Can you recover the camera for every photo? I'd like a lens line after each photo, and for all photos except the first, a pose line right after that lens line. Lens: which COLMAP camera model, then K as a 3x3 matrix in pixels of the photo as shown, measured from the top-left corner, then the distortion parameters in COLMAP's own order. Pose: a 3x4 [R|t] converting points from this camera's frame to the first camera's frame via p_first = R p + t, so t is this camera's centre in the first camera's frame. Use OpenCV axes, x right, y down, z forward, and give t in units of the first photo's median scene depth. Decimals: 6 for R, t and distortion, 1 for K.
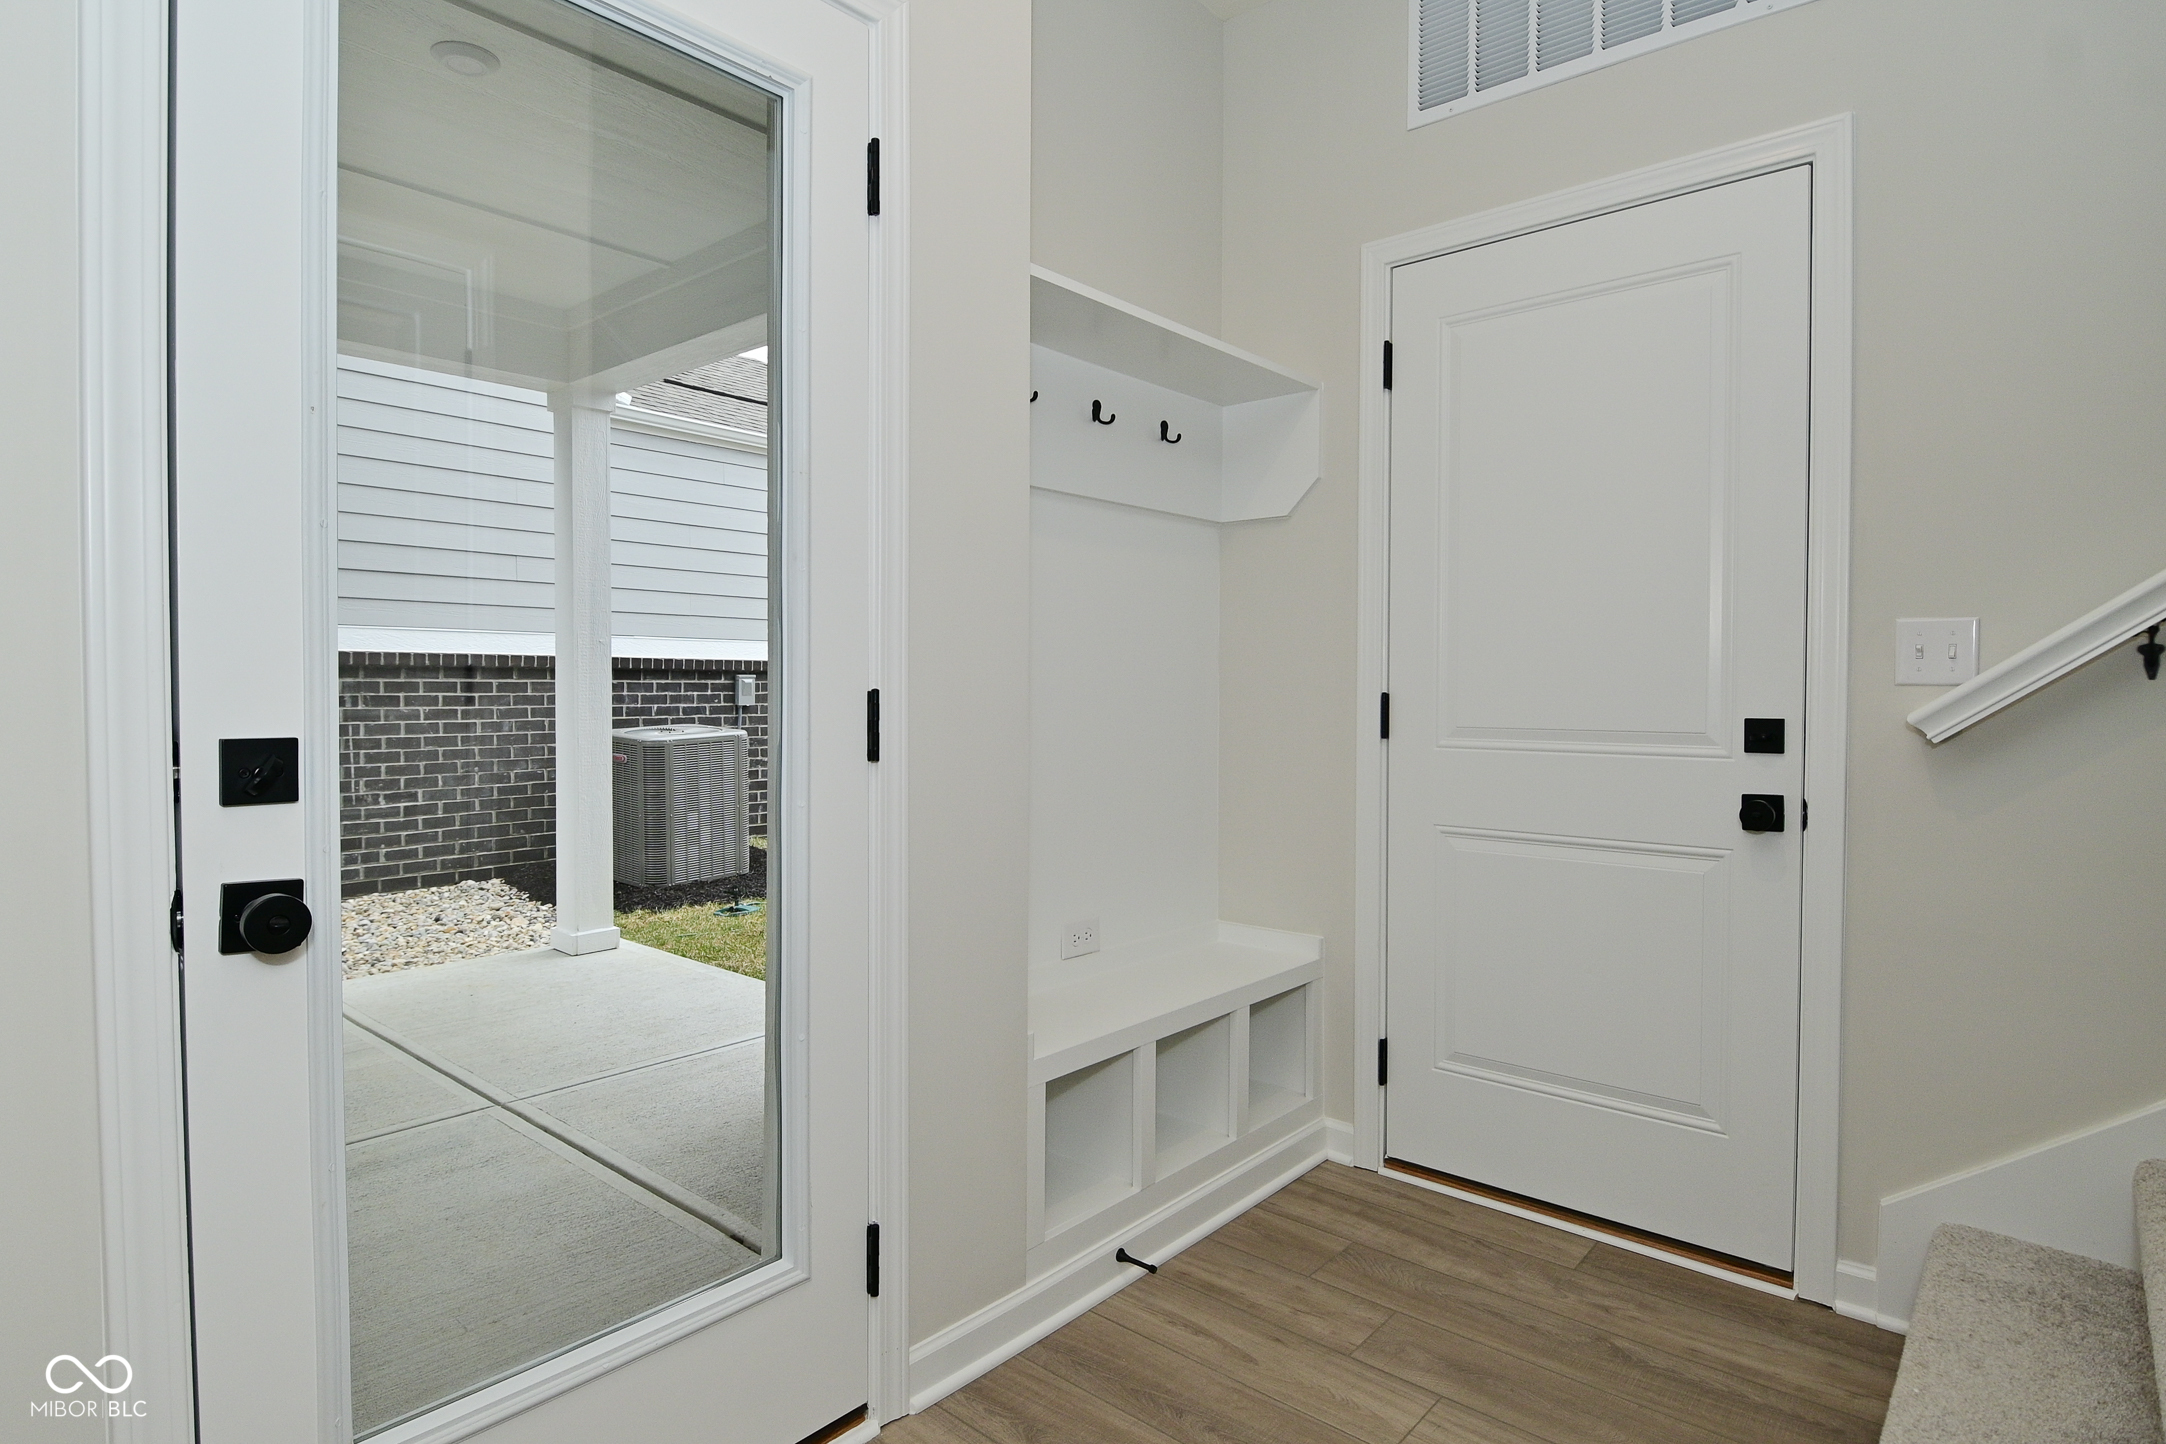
lens RADIAL K [[1142.0, 0, 1084.7], [0, 1142.0, 715.5], [0, 0, 1]] dist [0.012935, -0.021809]
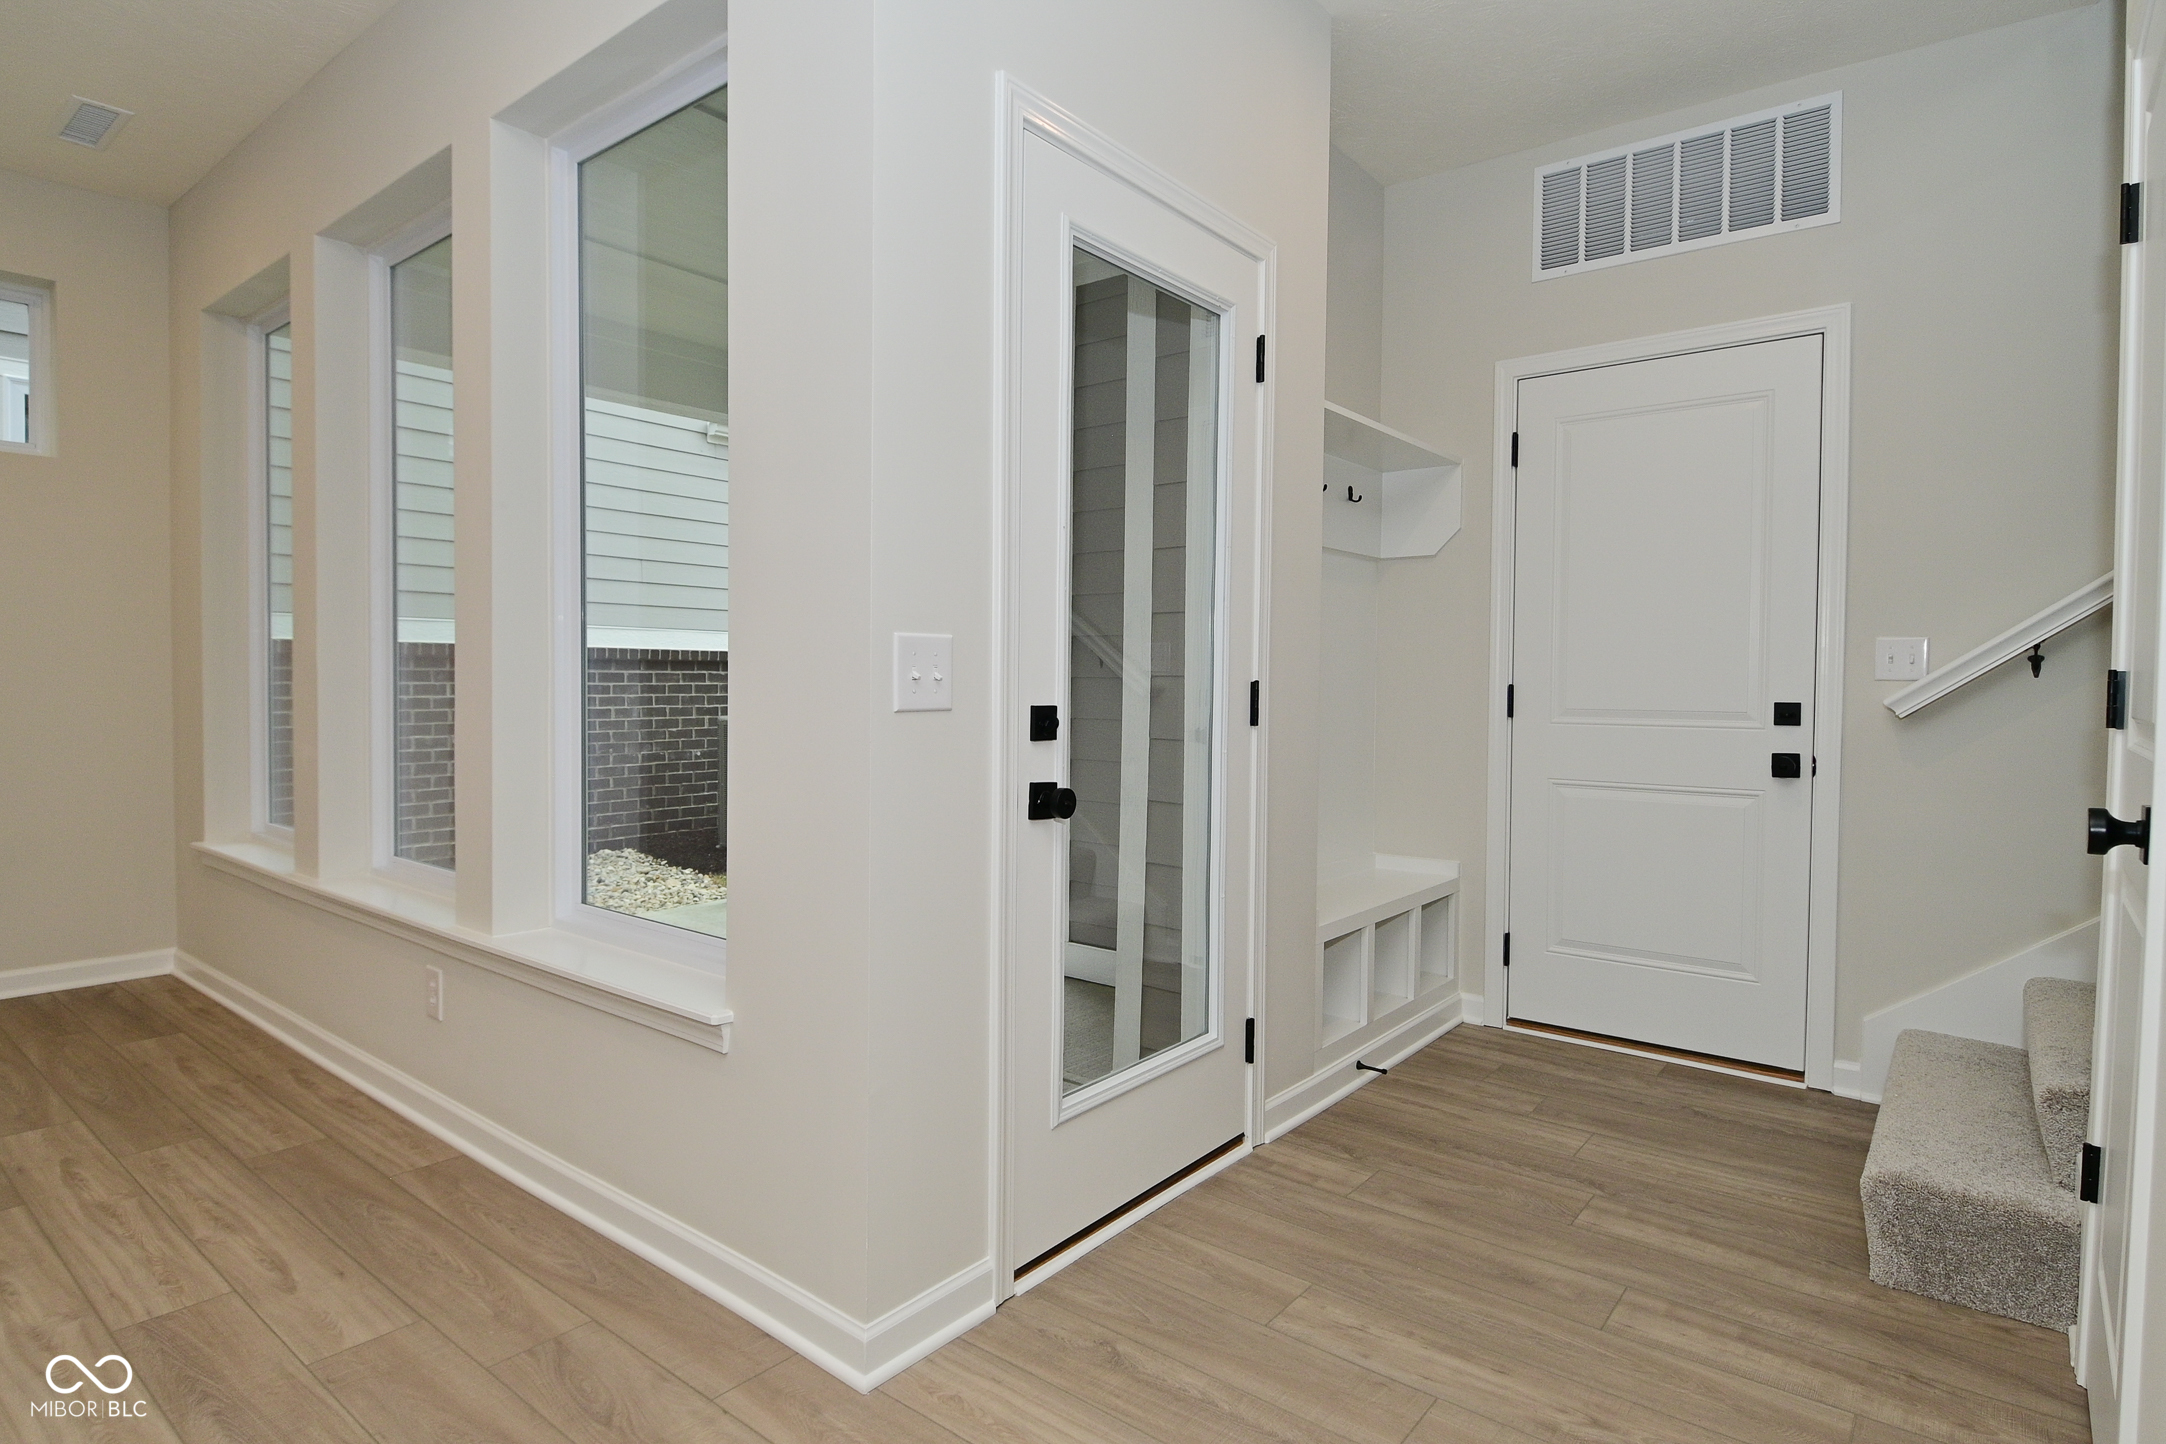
lens RADIAL K [[1142.0, 0, 1081.1], [0, 1142.0, 715.4], [0, 0, 1]] dist [0.012935, -0.021809]
pose [[0.999206, 0.002671, 0.039748, -0.134365], [-0.002940, 0.999973, 0.006698, 0.004244], [-0.039729, -0.006810, 0.999187, -0.158519]]
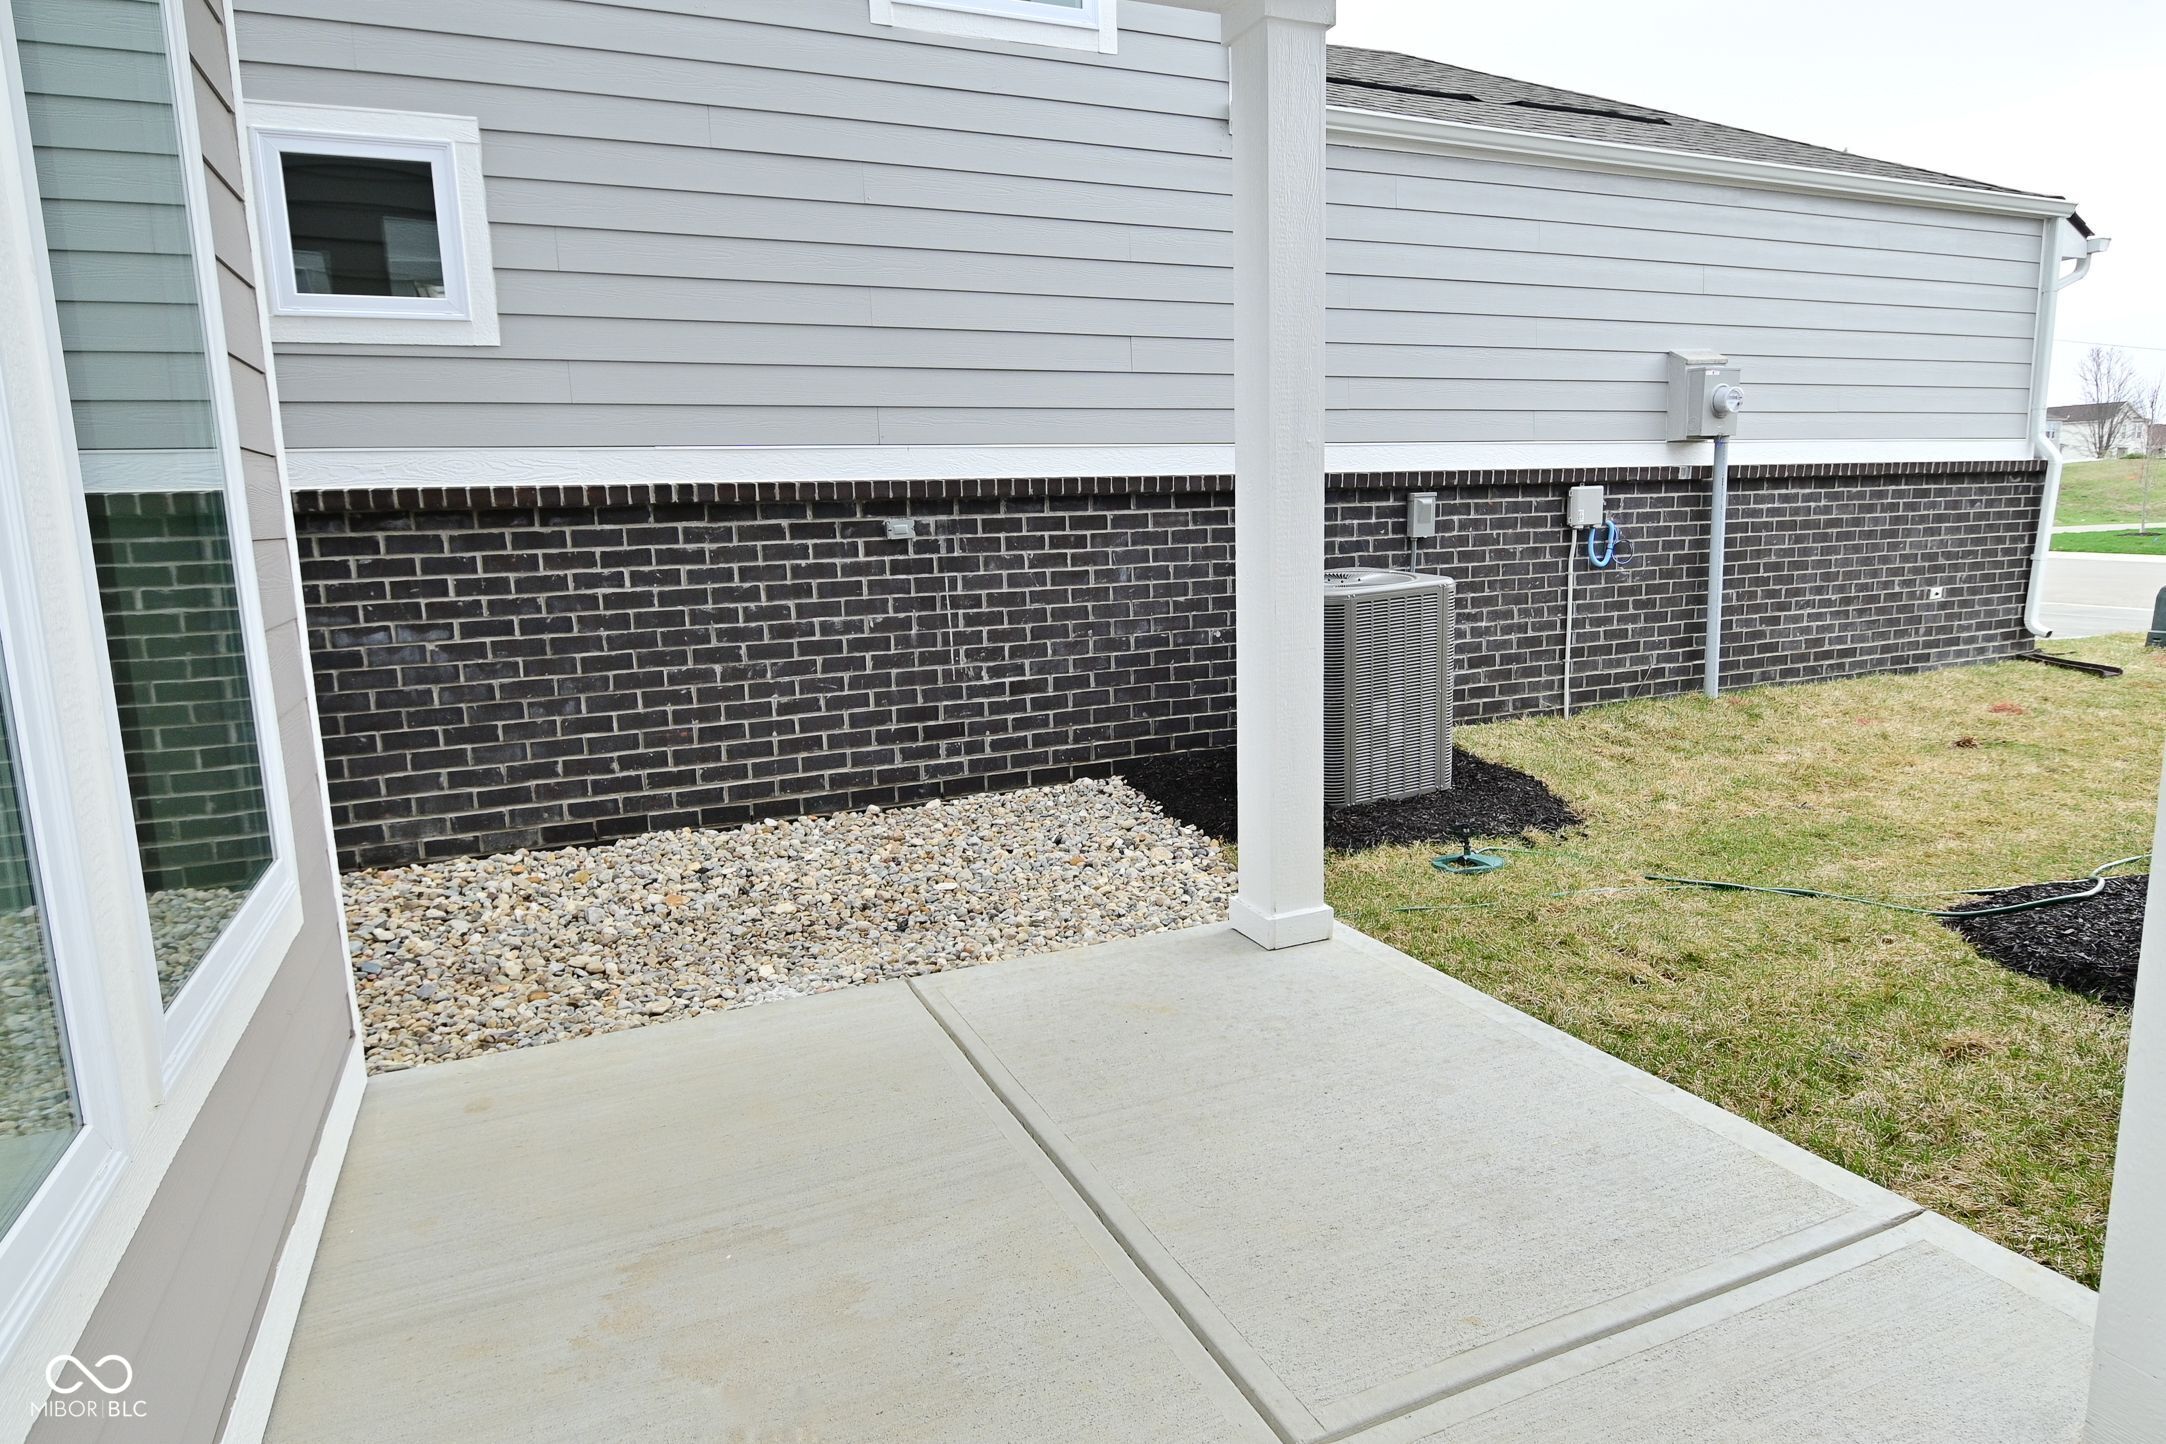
lens RADIAL K [[1239.3, 0, 1098.5], [0, 1239.3, 721.1], [0, 0, 1]] dist [0.005834, 0.000188]
pose [[0.906958, 0.042123, -0.419110, -0.210543], [0.020689, 0.989332, 0.144204, -0.014990], [0.420714, -0.139458, 0.896410, 0.303372]]
